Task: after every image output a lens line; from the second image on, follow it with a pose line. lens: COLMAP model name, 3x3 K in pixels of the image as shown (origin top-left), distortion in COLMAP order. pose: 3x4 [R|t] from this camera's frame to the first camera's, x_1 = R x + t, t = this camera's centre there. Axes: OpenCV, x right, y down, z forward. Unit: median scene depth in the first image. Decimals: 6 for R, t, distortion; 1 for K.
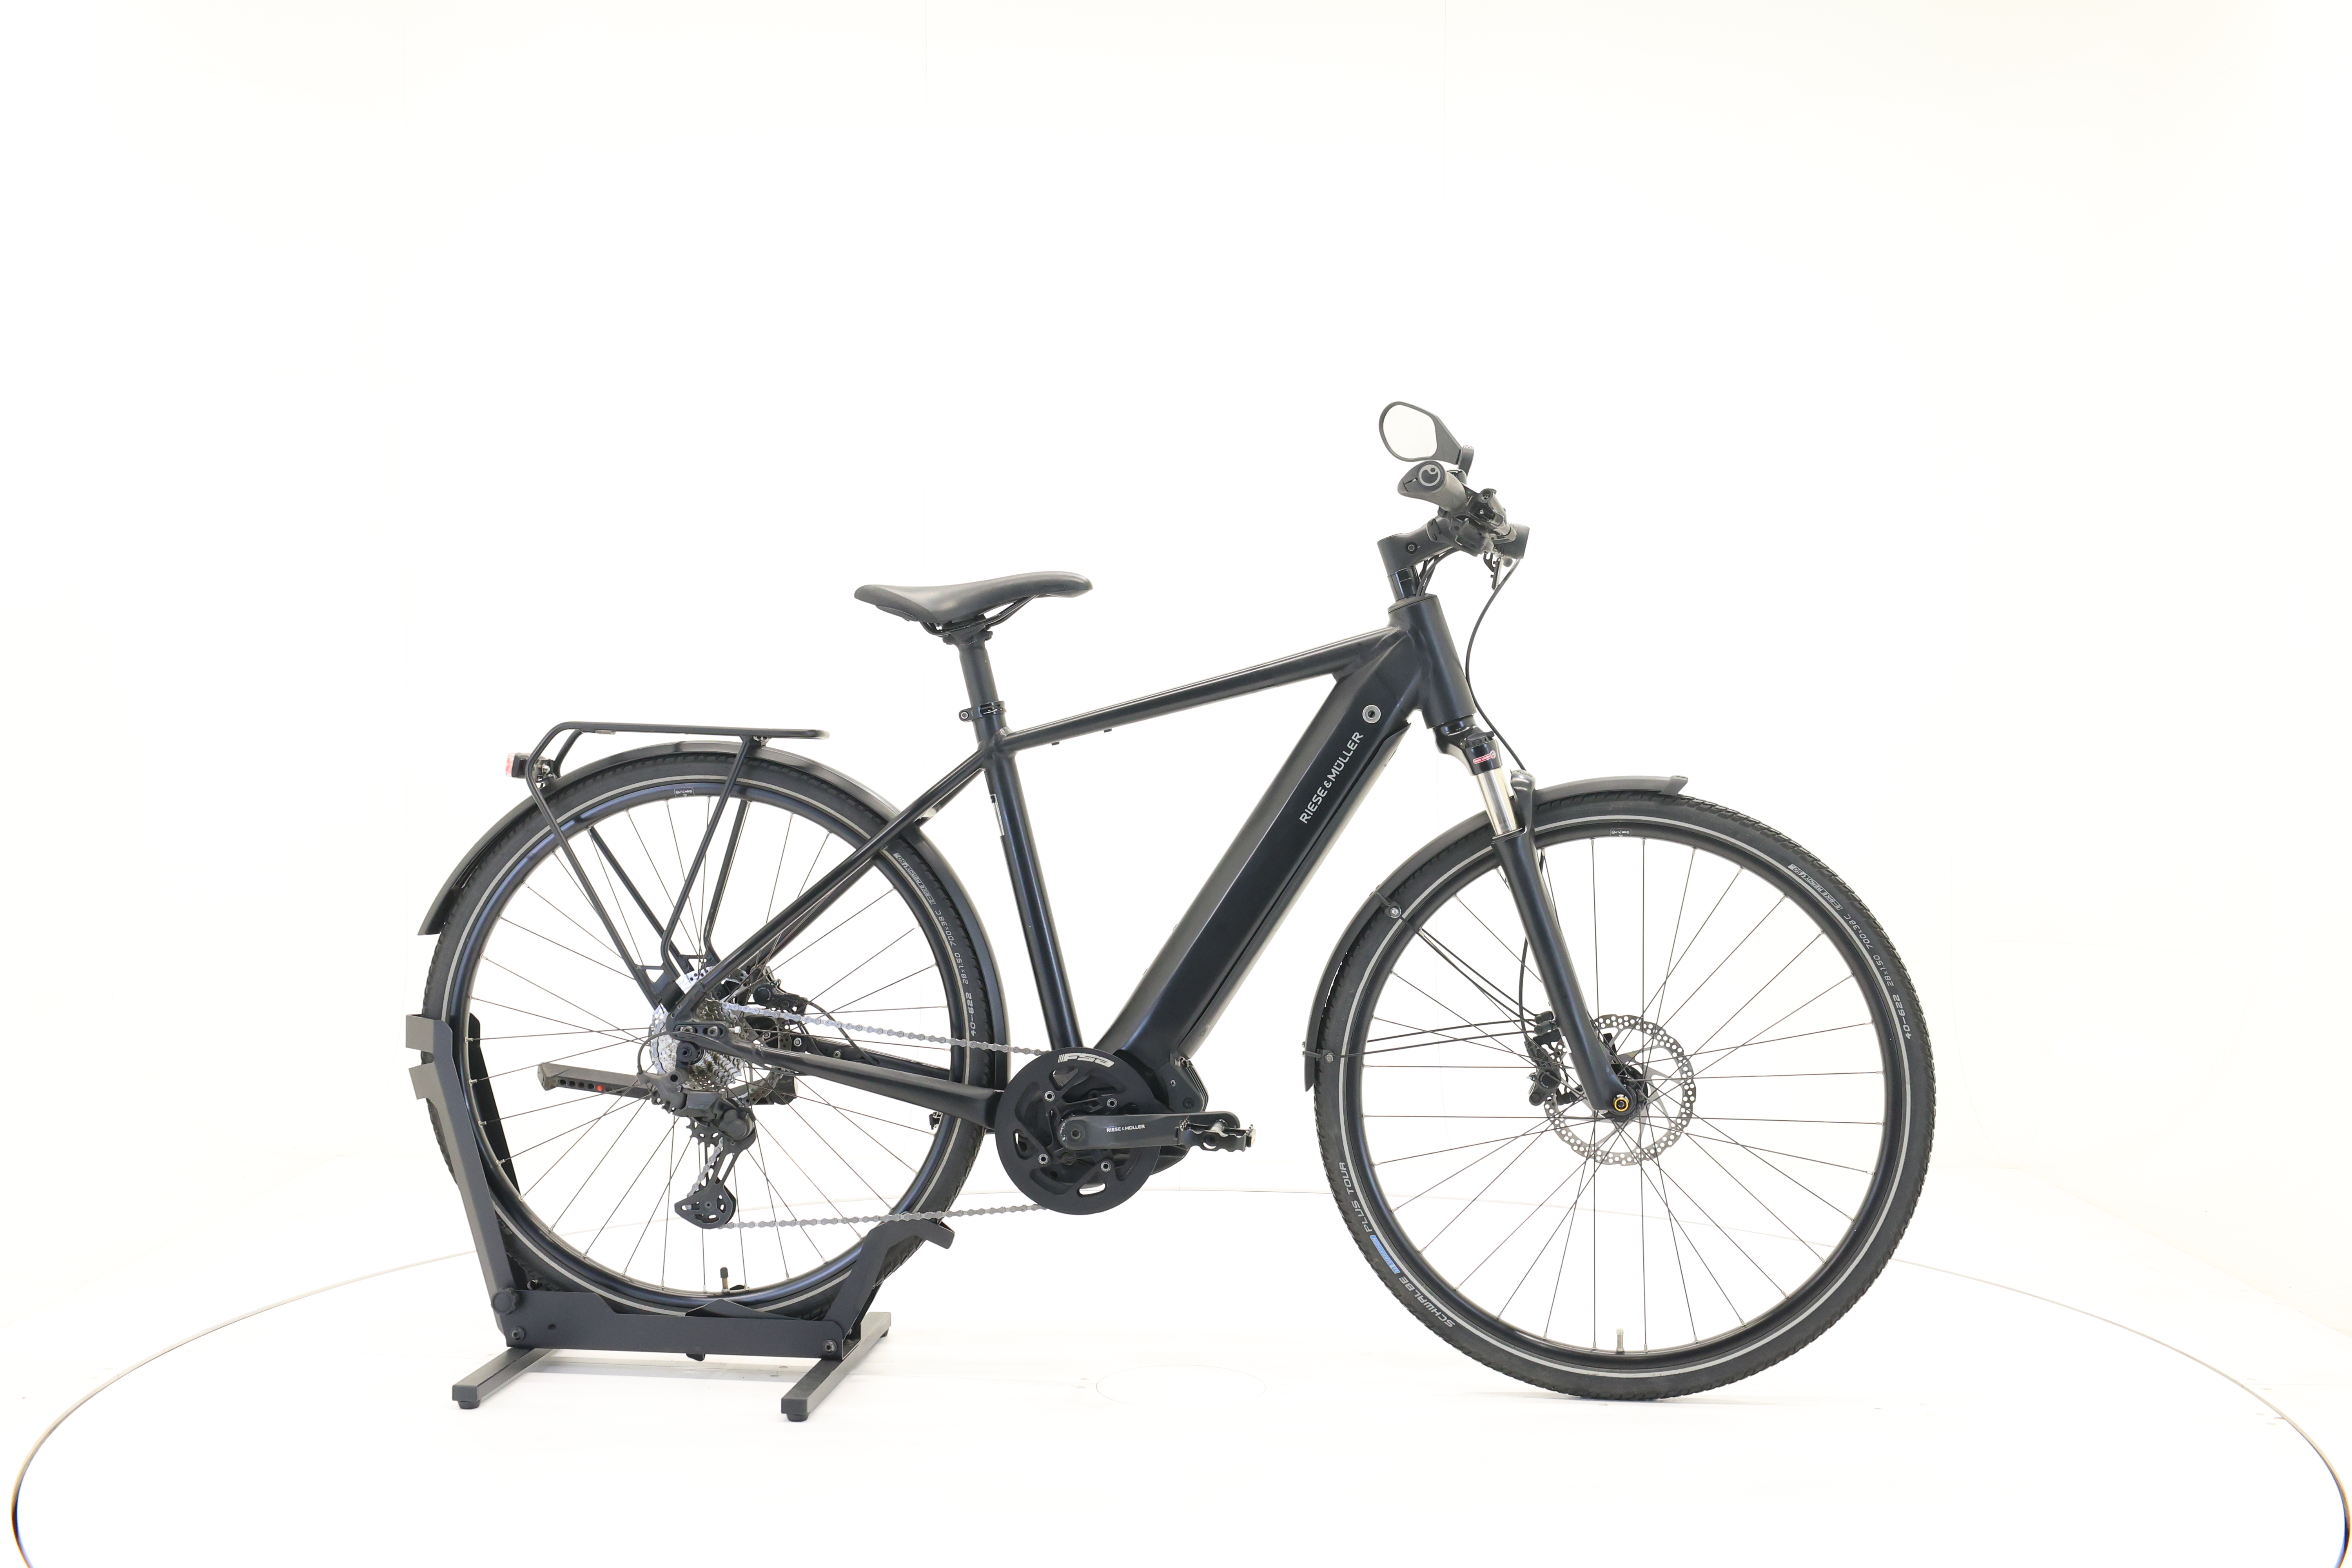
lens RADIAL K [[2542.5, 0, 1164.1], [0, 2542.5, 777.3], [0, 0, 1]] dist [-0.002660, 0.000000]
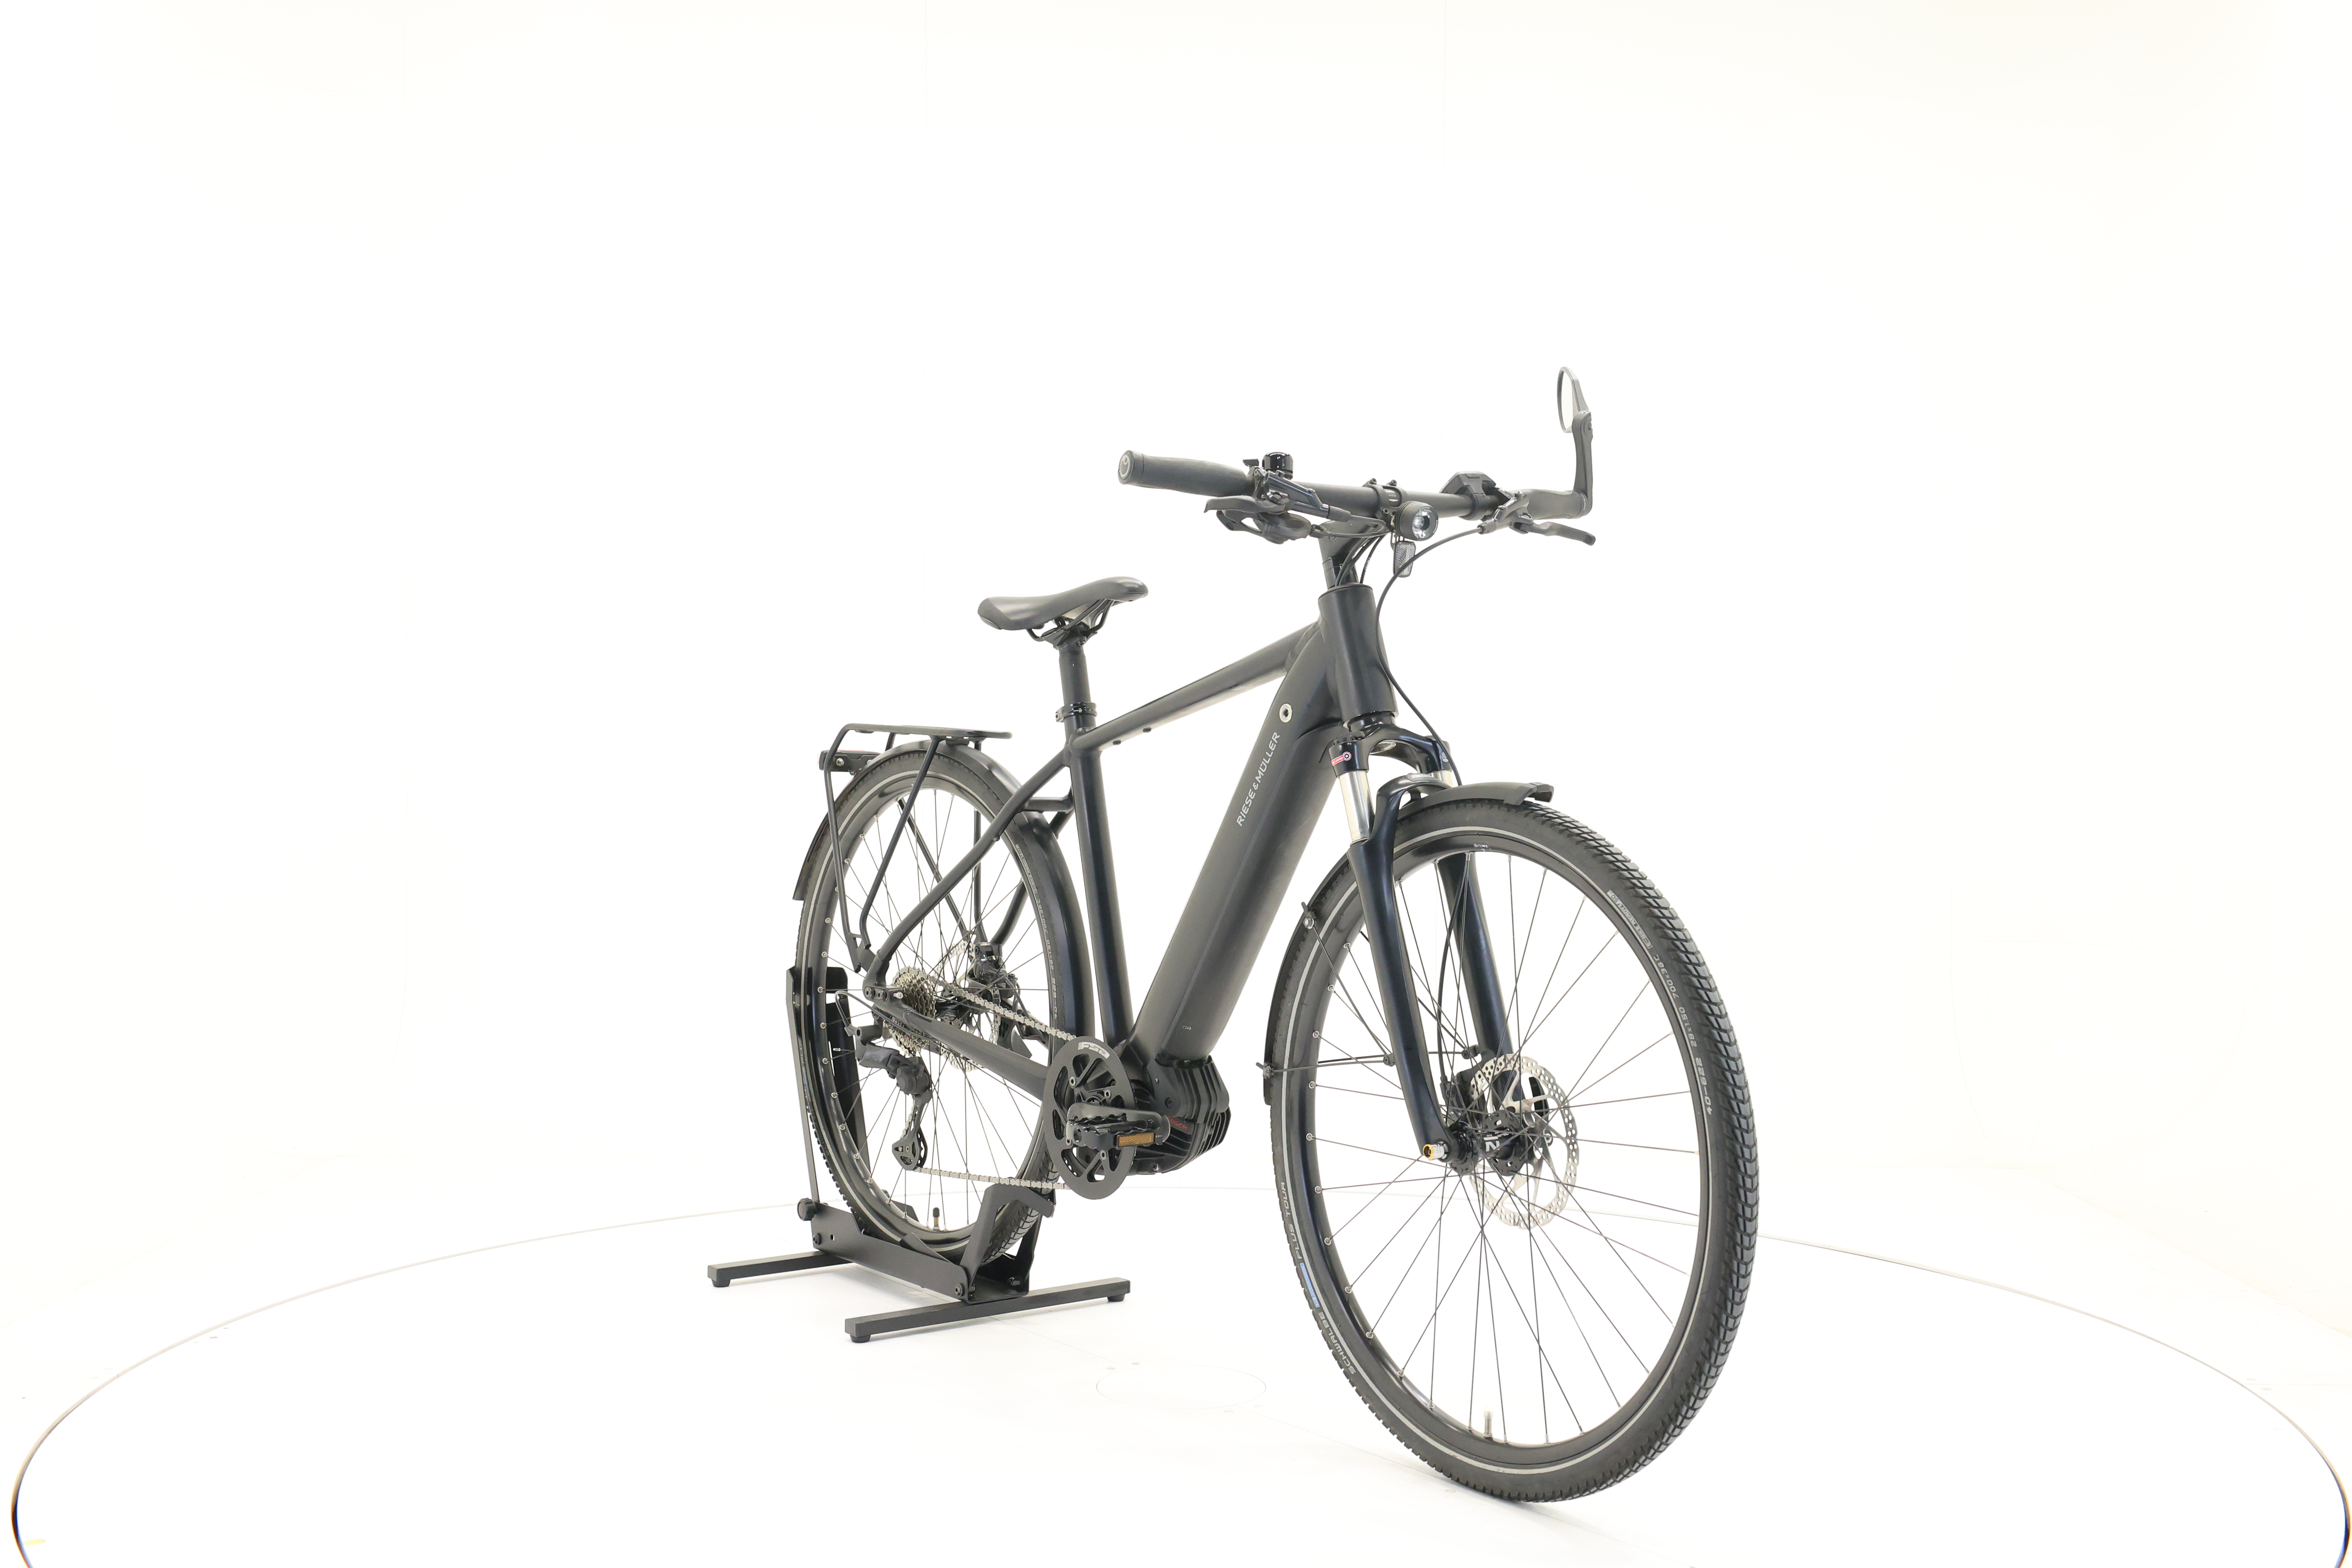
lens RADIAL K [[2542.5, 0, 1180.6], [0, 2542.5, 788.4], [0, 0, 1]] dist [-0.002660, 0.000000]
pose [[0.686446, 0.017476, -0.726971, 0.729970], [-0.016331, 0.999830, 0.008614, -0.004146], [0.726998, 0.005959, 0.686614, 0.312518]]
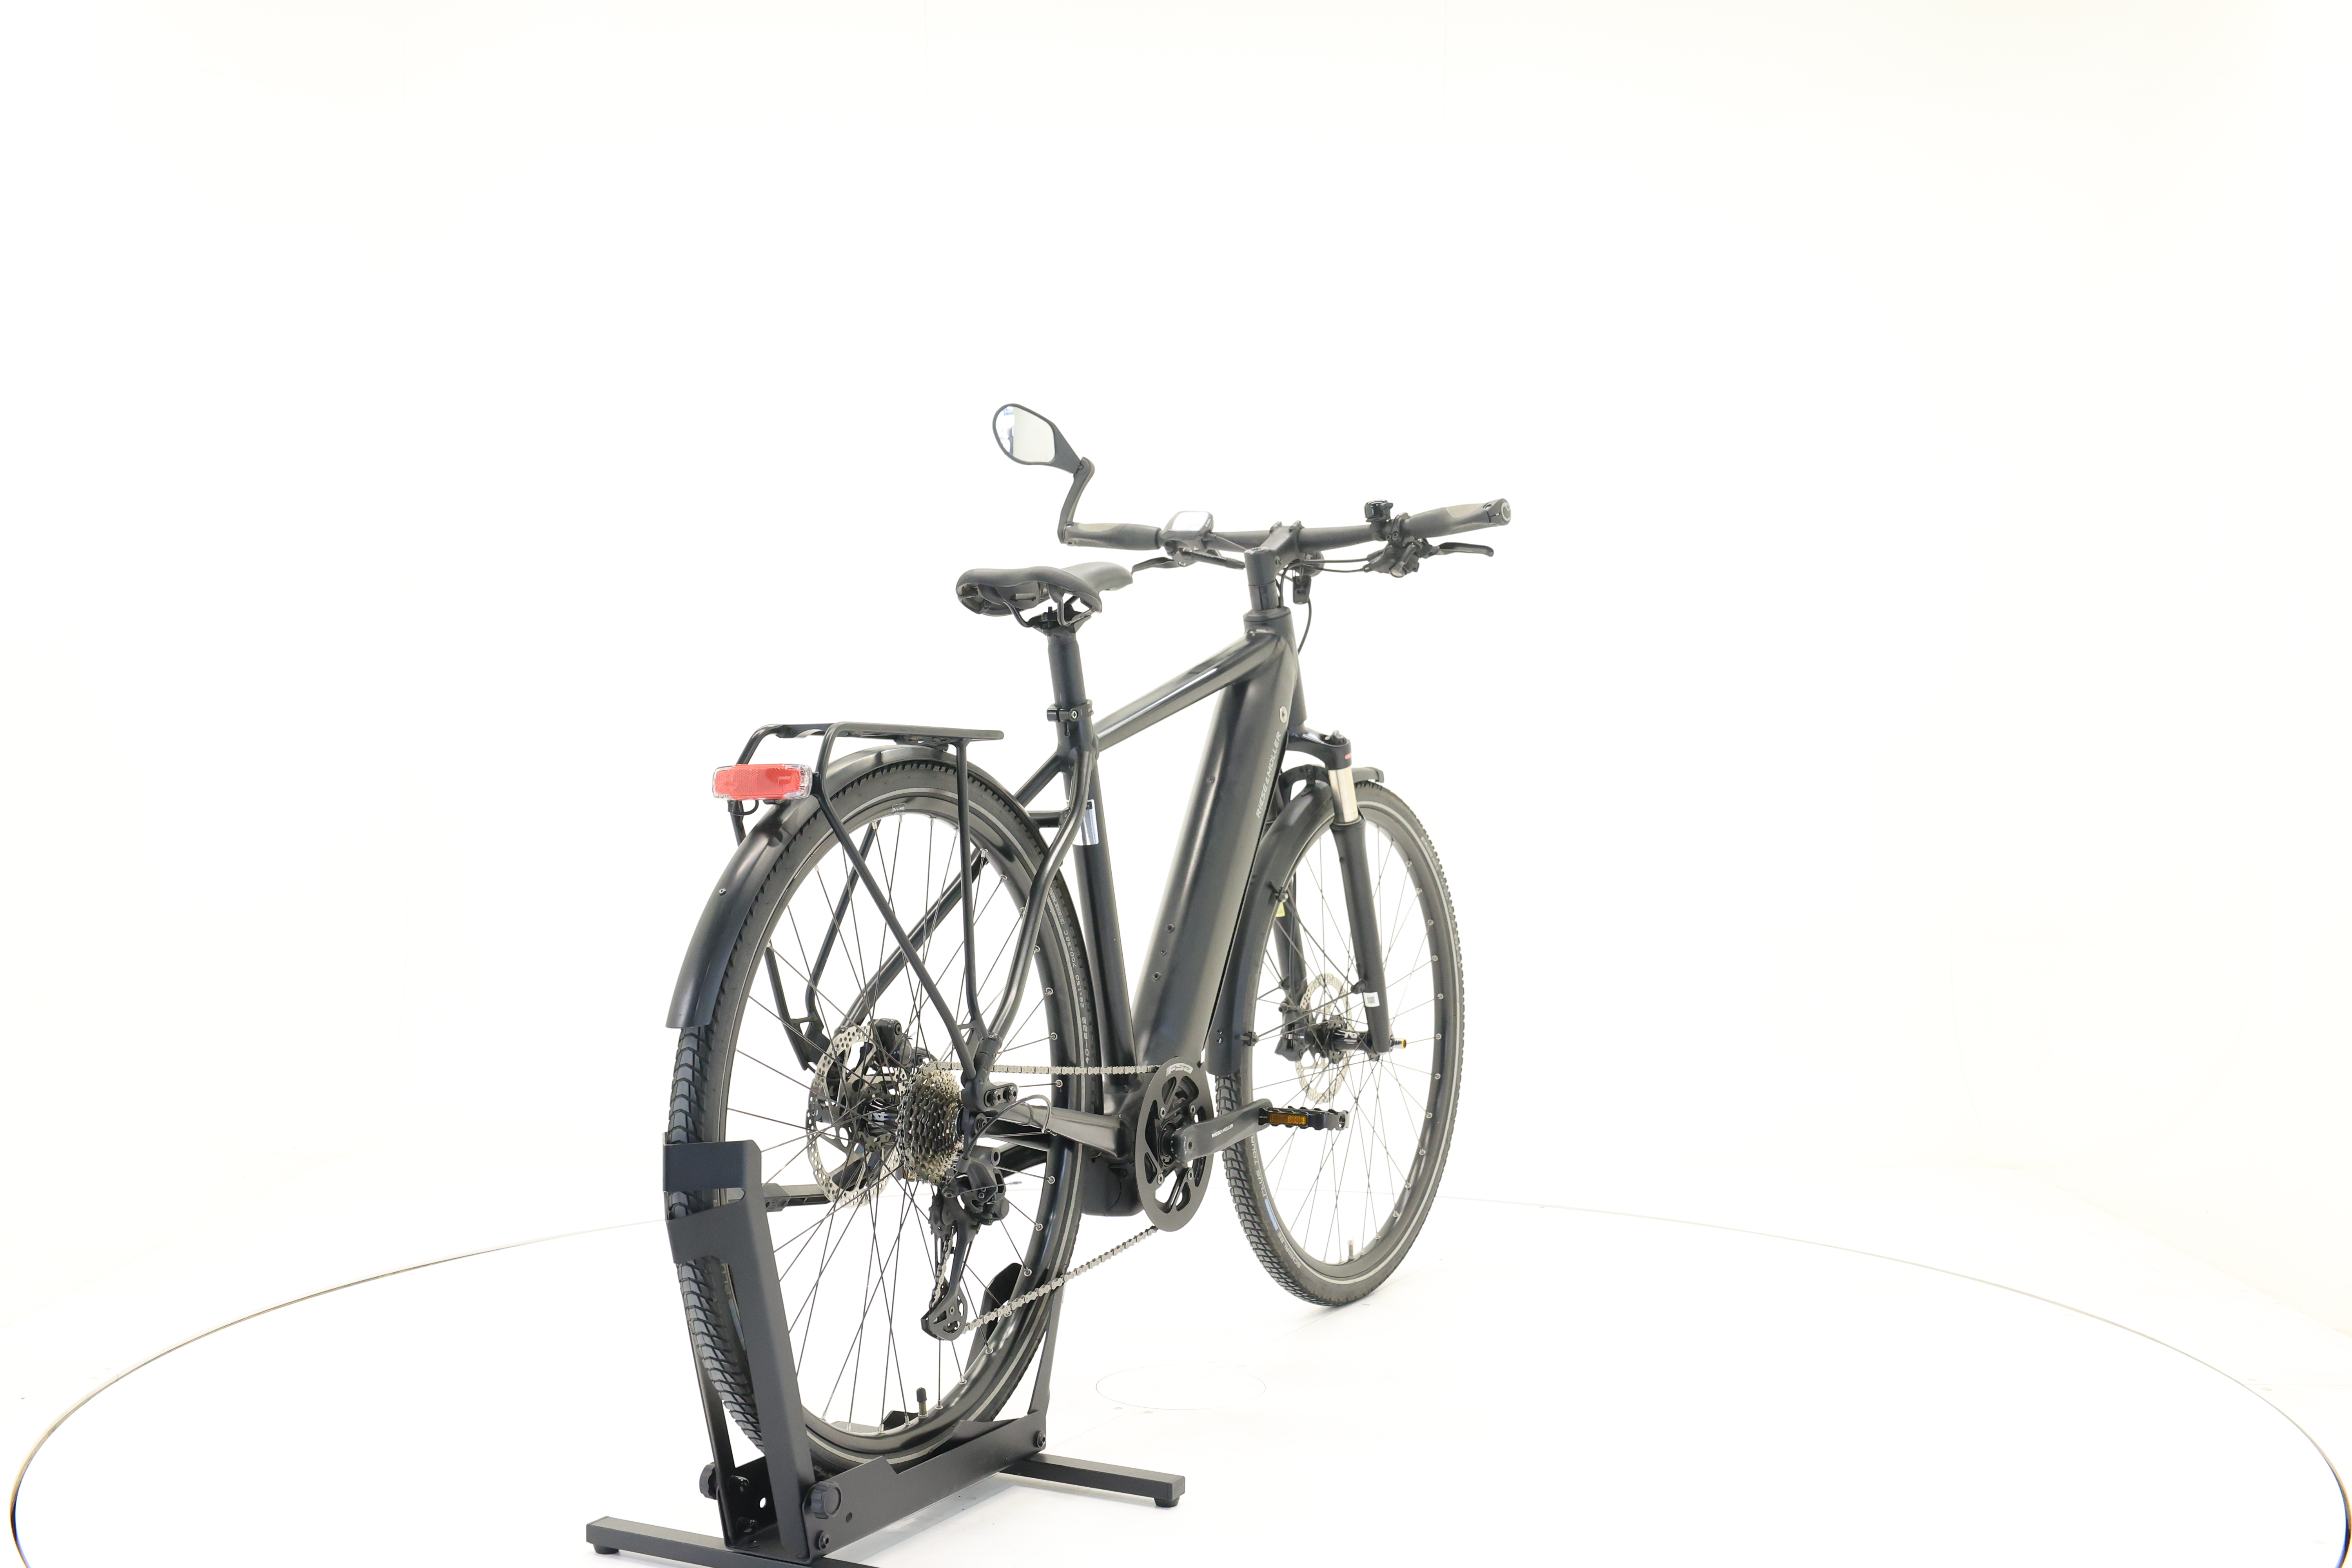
lens RADIAL K [[2542.5, 0, 1172.7], [0, 2542.5, 768.7], [0, 0, 1]] dist [-0.002660, 0.000000]
pose [[0.361263, -0.017741, 0.932295, -0.923178], [0.016452, 0.999785, 0.012650, -0.016021], [-0.932319, 0.010768, 0.361477, 0.640117]]
